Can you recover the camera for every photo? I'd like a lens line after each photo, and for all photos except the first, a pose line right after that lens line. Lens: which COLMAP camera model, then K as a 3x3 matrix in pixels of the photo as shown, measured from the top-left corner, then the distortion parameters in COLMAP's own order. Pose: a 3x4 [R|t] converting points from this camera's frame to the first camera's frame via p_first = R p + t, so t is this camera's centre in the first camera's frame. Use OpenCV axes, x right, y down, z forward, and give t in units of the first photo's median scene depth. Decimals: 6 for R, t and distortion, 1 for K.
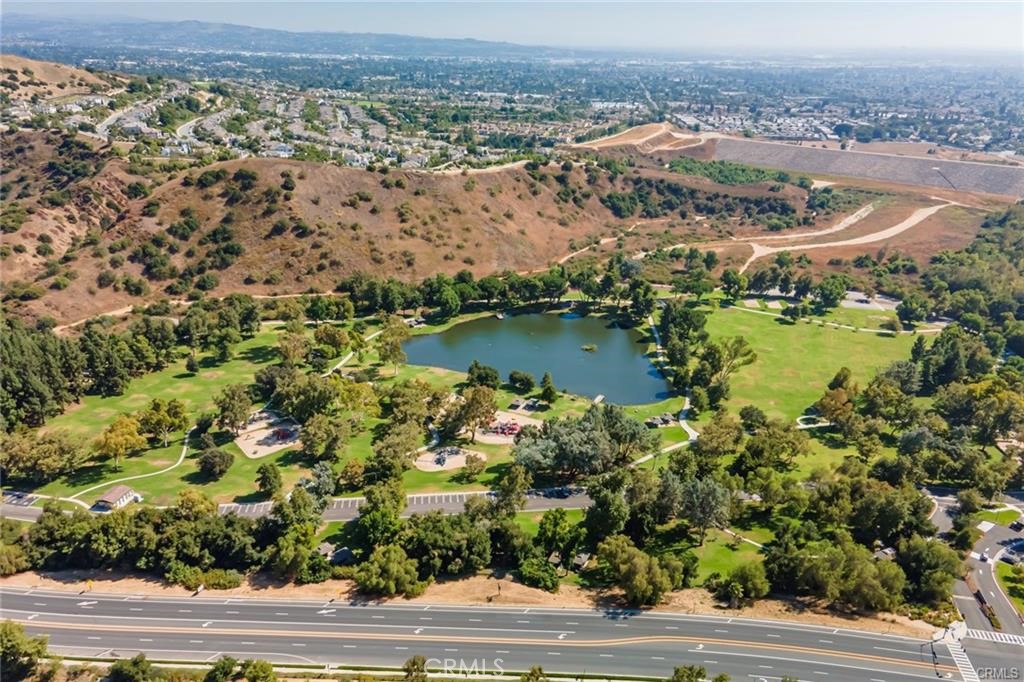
lens RADIAL K [[711.9, 0, 510.6], [0, 711.9, 346.3], [0, 0, 1]] dist [-0.003575, 0.004270]
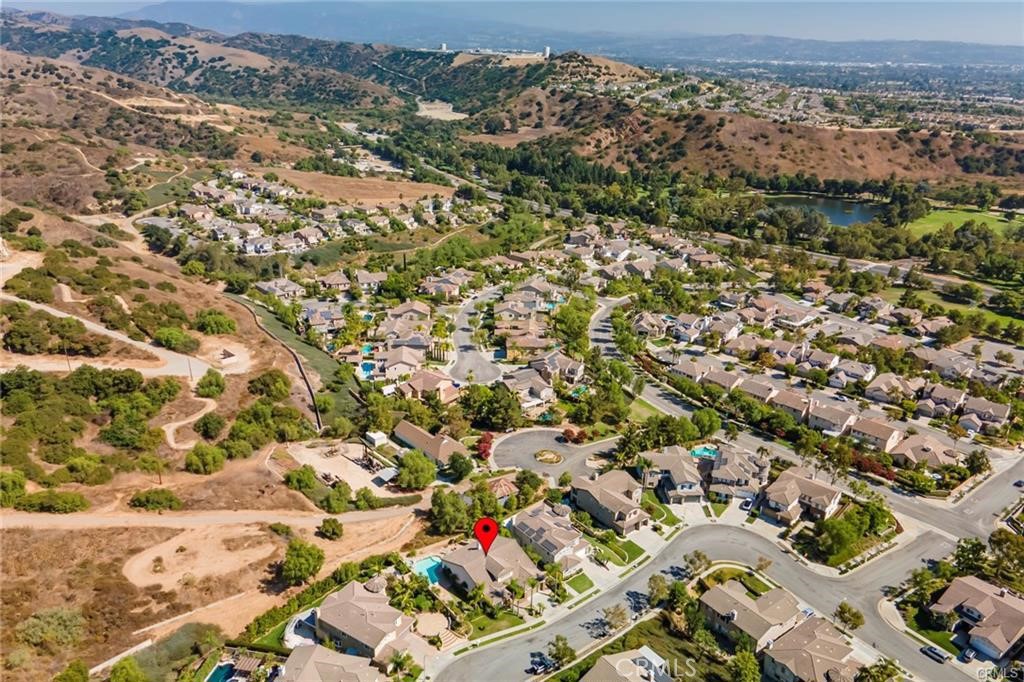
lens RADIAL K [[711.9, 0, 508.8], [0, 711.9, 339.1], [0, 0, 1]] dist [-0.003575, 0.004270]
pose [[0.776253, 0.224623, -0.589046, 0.453604], [-0.238263, 0.969599, 0.055754, 0.328659], [0.583662, 0.097069, 0.806174, -0.709479]]
